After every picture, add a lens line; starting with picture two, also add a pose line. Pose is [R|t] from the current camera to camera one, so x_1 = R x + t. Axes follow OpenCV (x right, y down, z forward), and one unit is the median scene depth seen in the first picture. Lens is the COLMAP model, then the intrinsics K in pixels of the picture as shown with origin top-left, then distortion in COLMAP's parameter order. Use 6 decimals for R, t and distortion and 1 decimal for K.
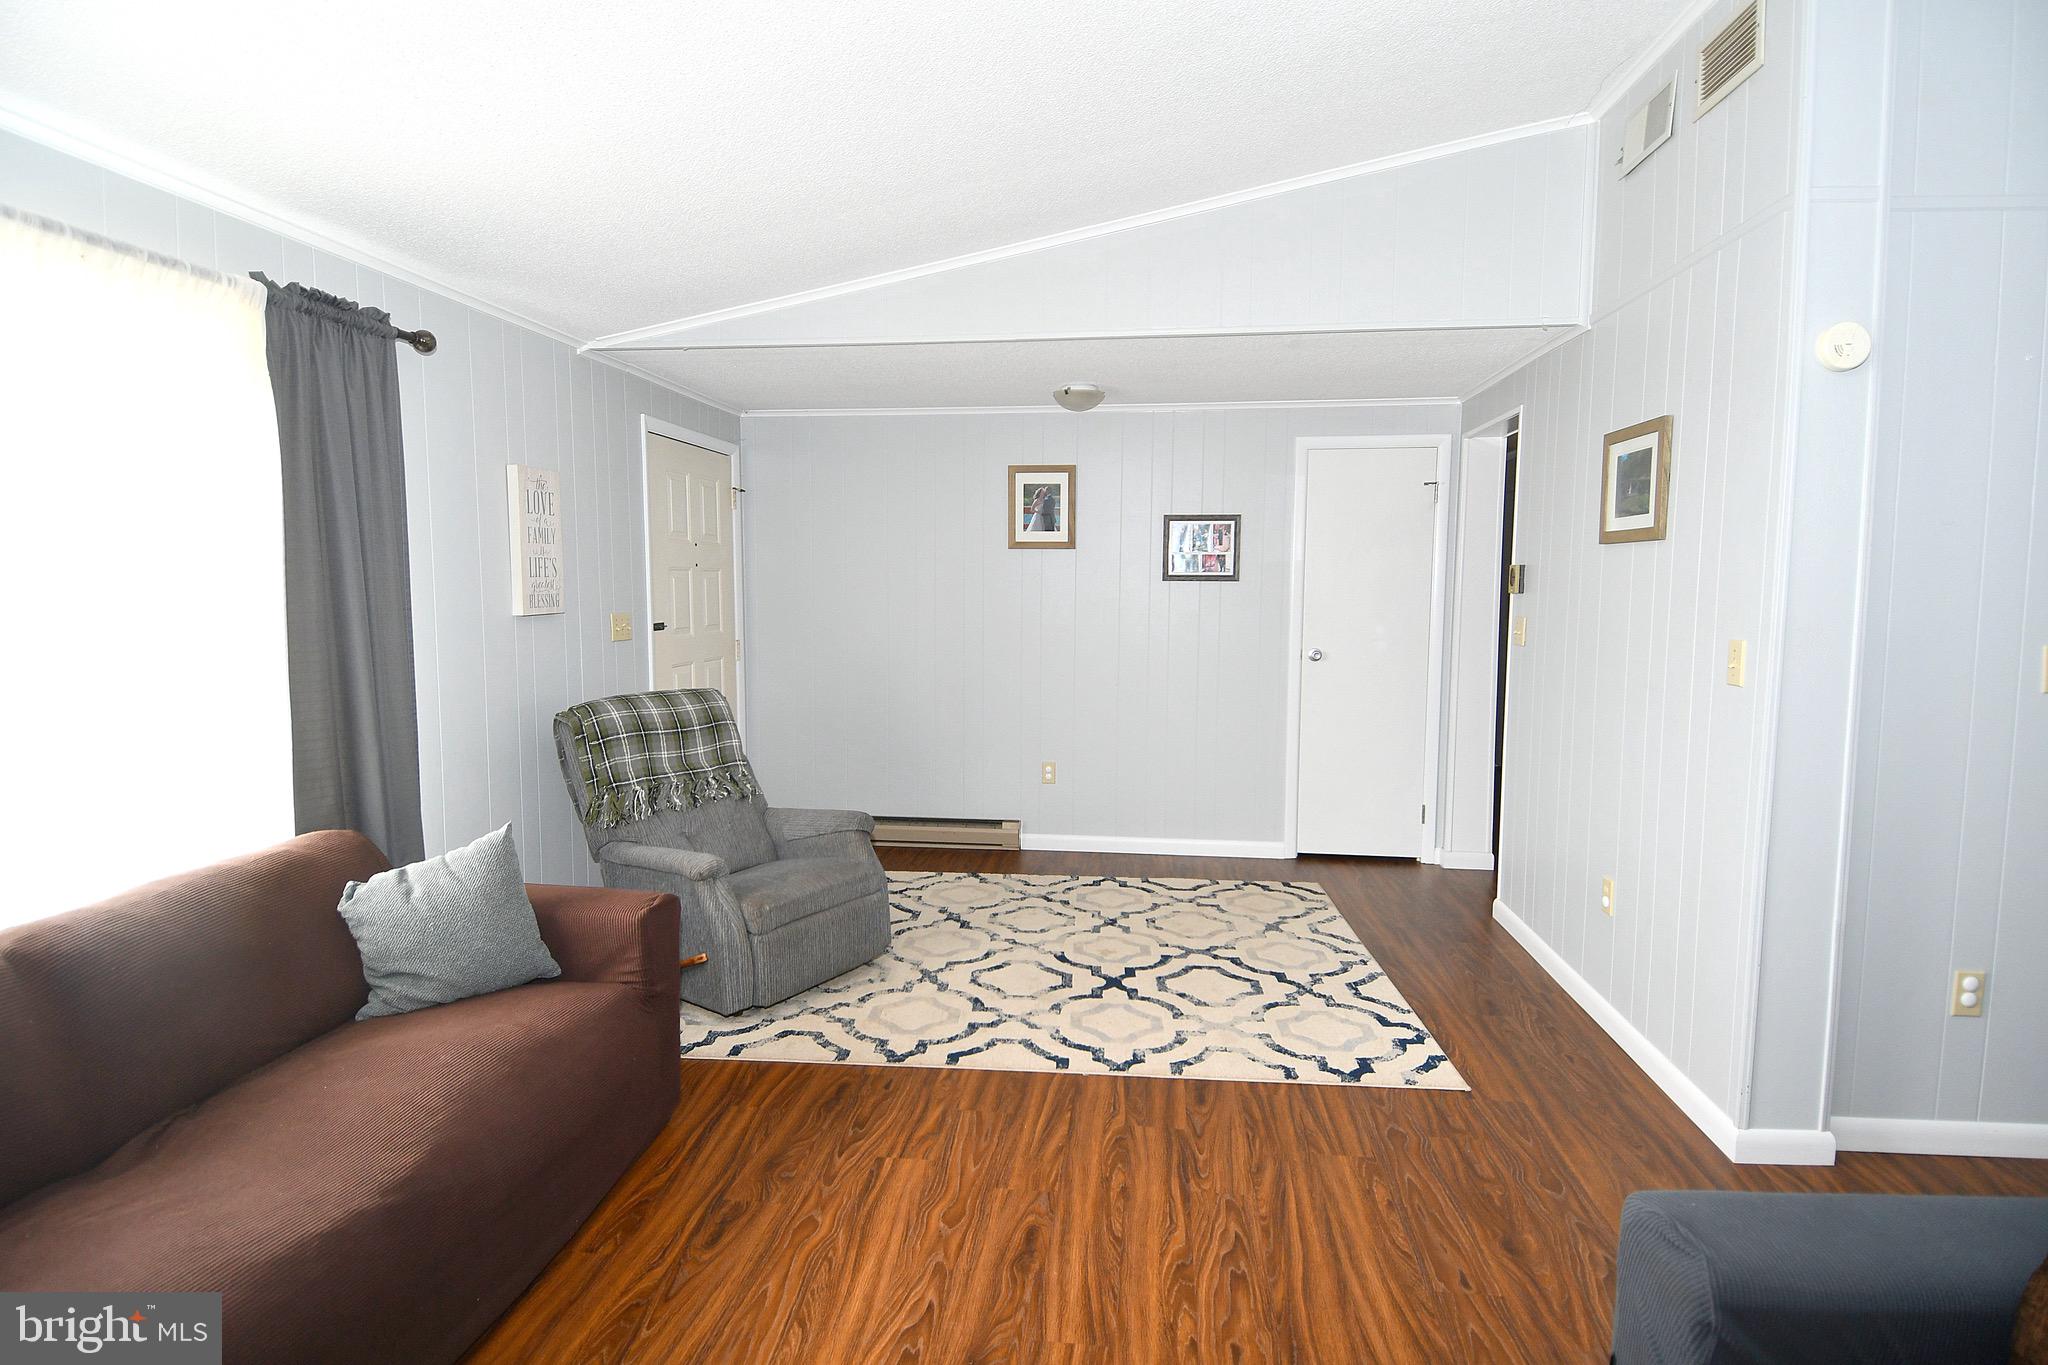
lens RADIAL K [[1087.7, 0, 1024.0], [0, 1087.7, 682.5], [0, 0, 1]] dist [0.092201, -0.077978]
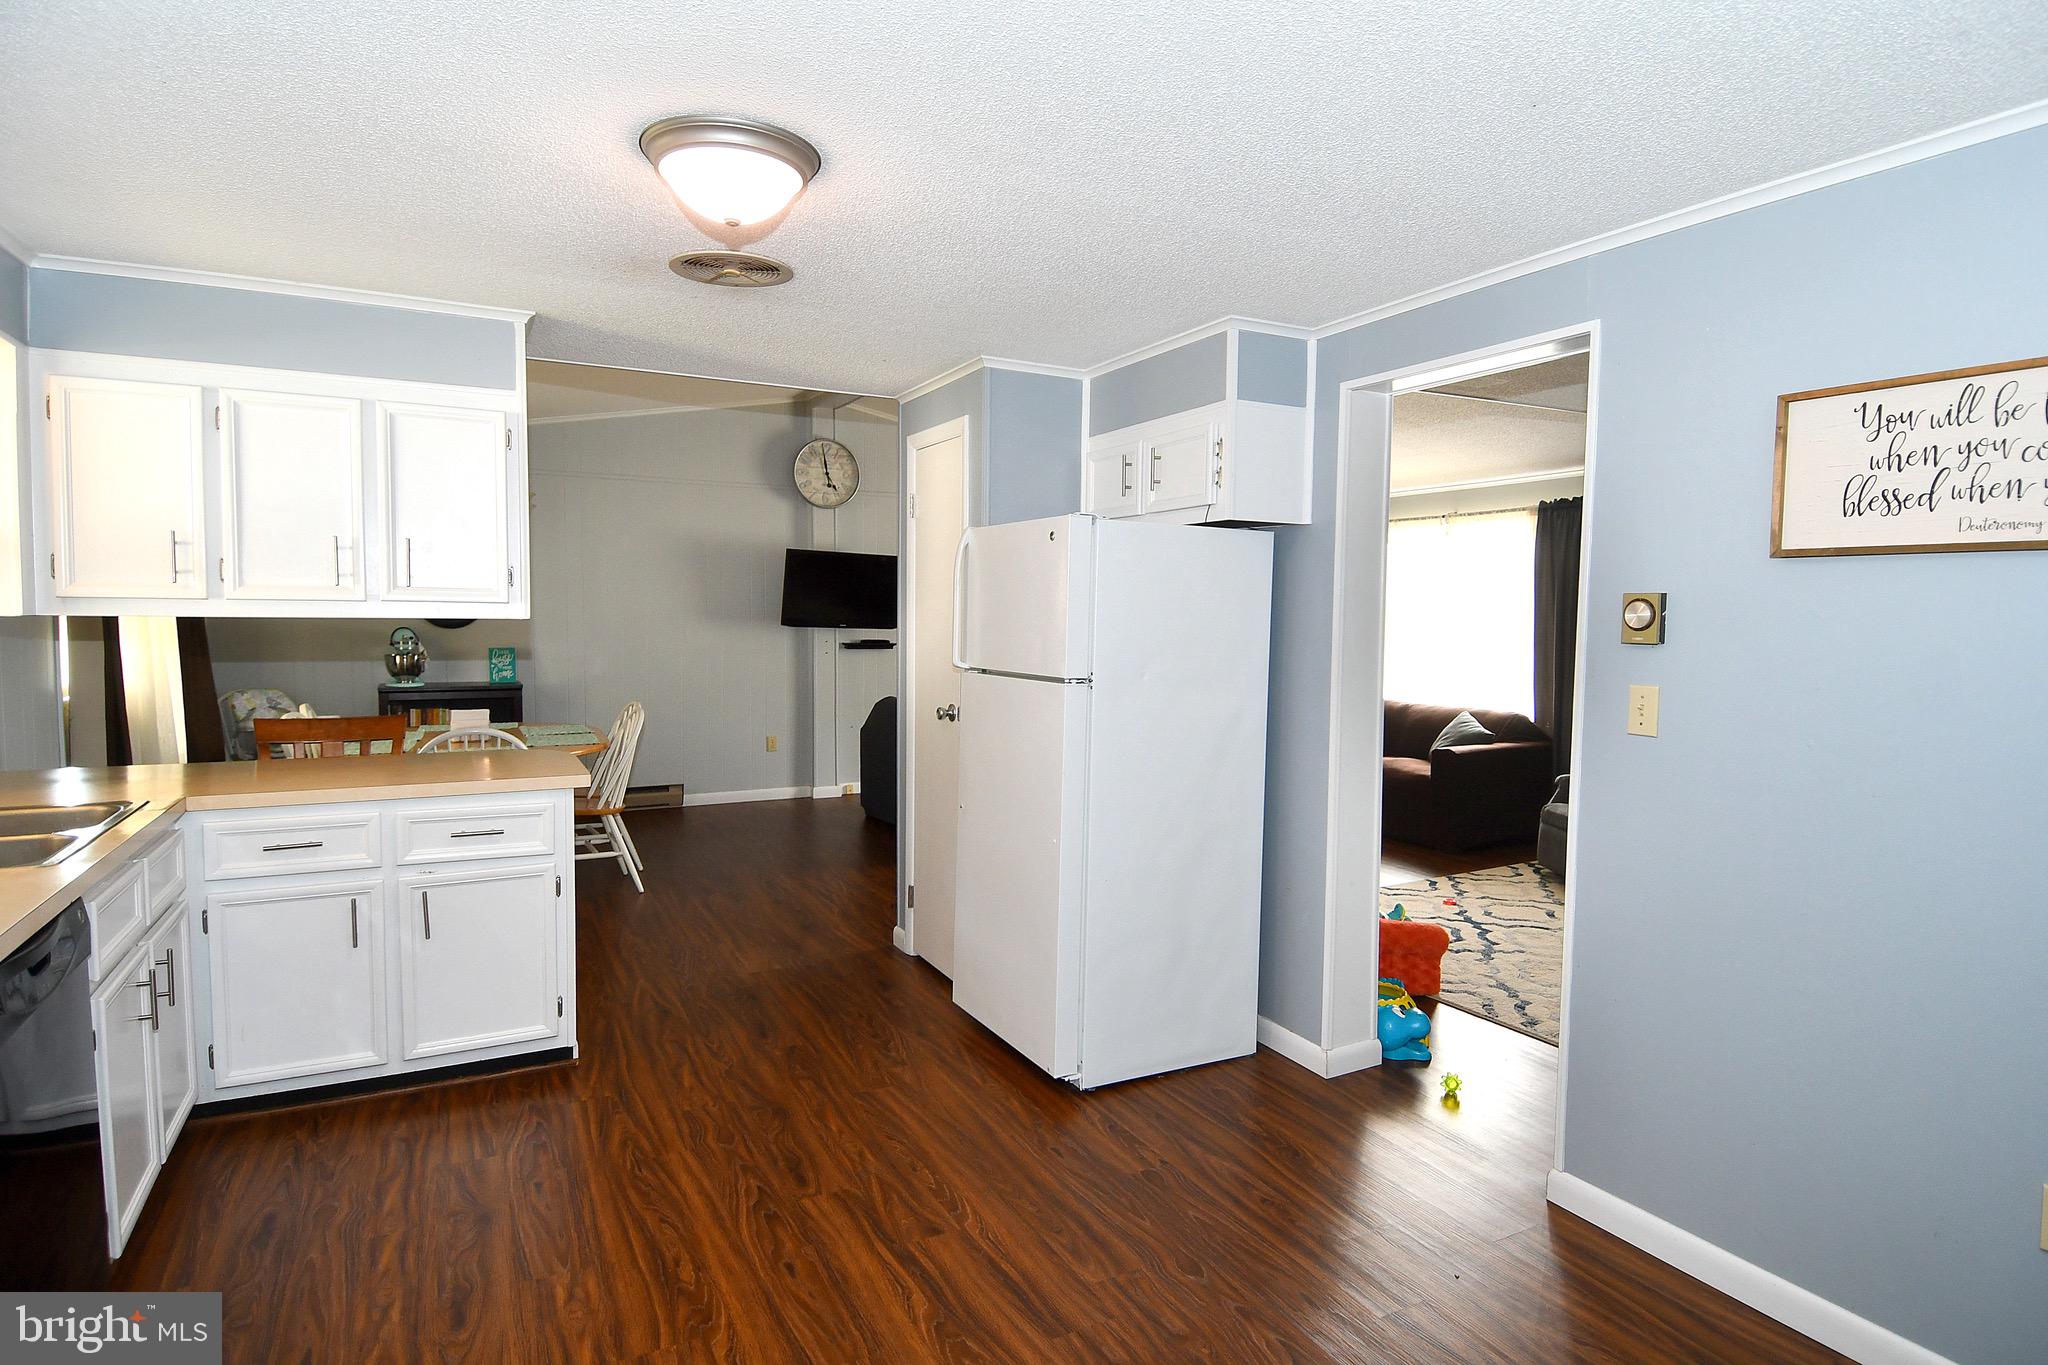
lens RADIAL K [[1087.7, 0, 1024.0], [0, 1087.7, 682.5], [0, 0, 1]] dist [0.092201, -0.077978]
pose [[-0.827122, 0.033713, -0.561010, 1.295658], [-0.061913, 0.986659, 0.150572, -0.179690], [0.558602, 0.159275, -0.814000, 1.785421]]
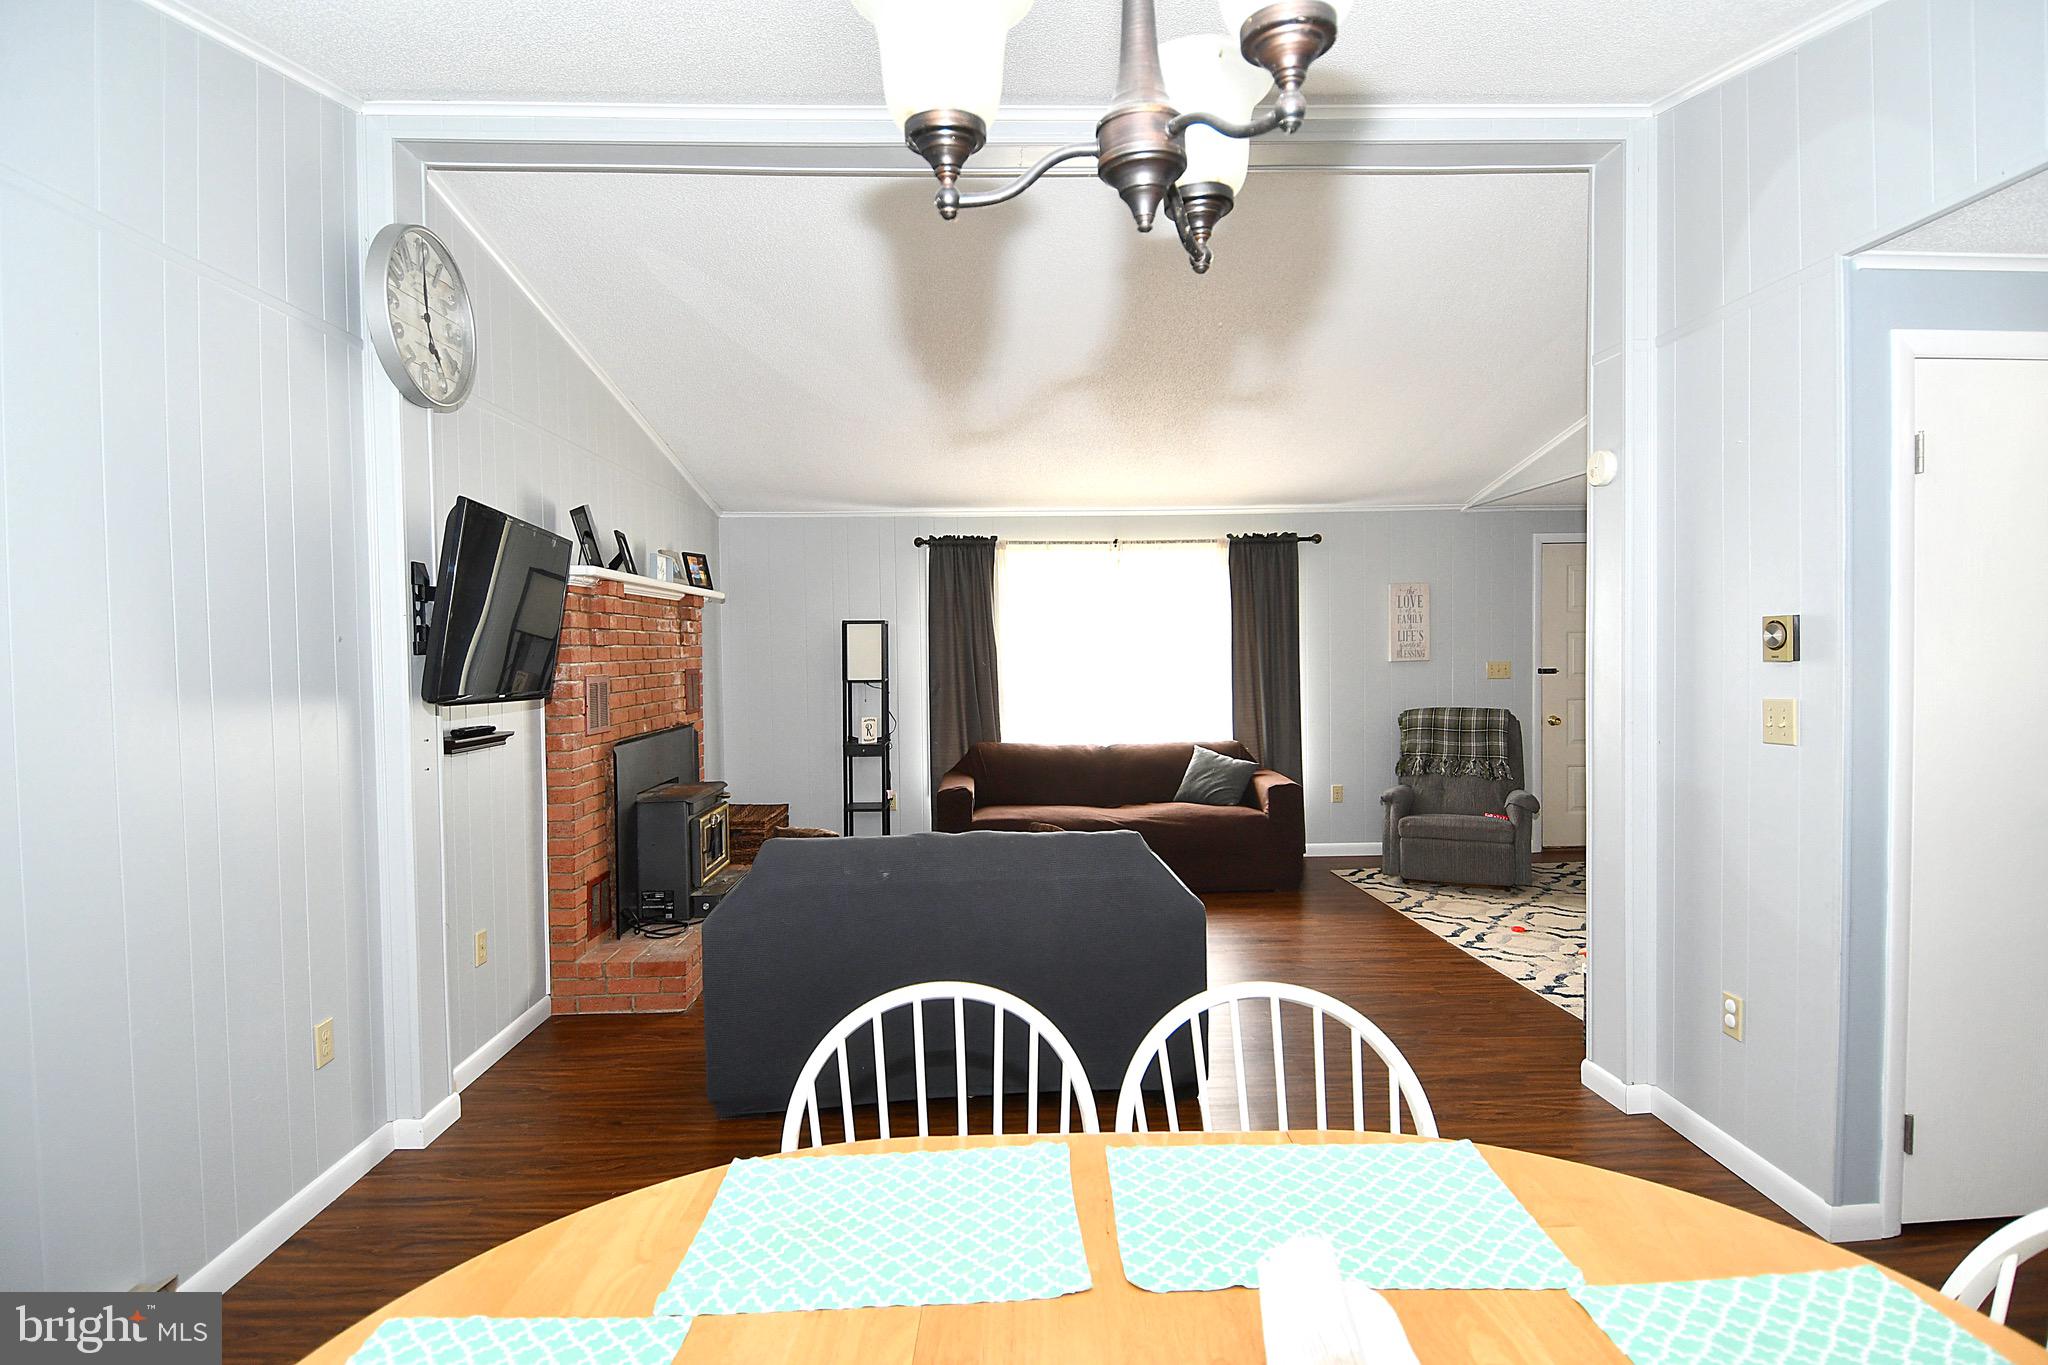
lens RADIAL K [[1087.7, 0, 1024.0], [0, 1087.7, 682.5], [0, 0, 1]] dist [0.092201, -0.077978]
pose [[0.143914, 0.035658, -0.988947, 1.338094], [-0.085056, 0.996098, 0.023538, -0.012514], [0.985928, 0.080728, 0.146386, 0.084414]]
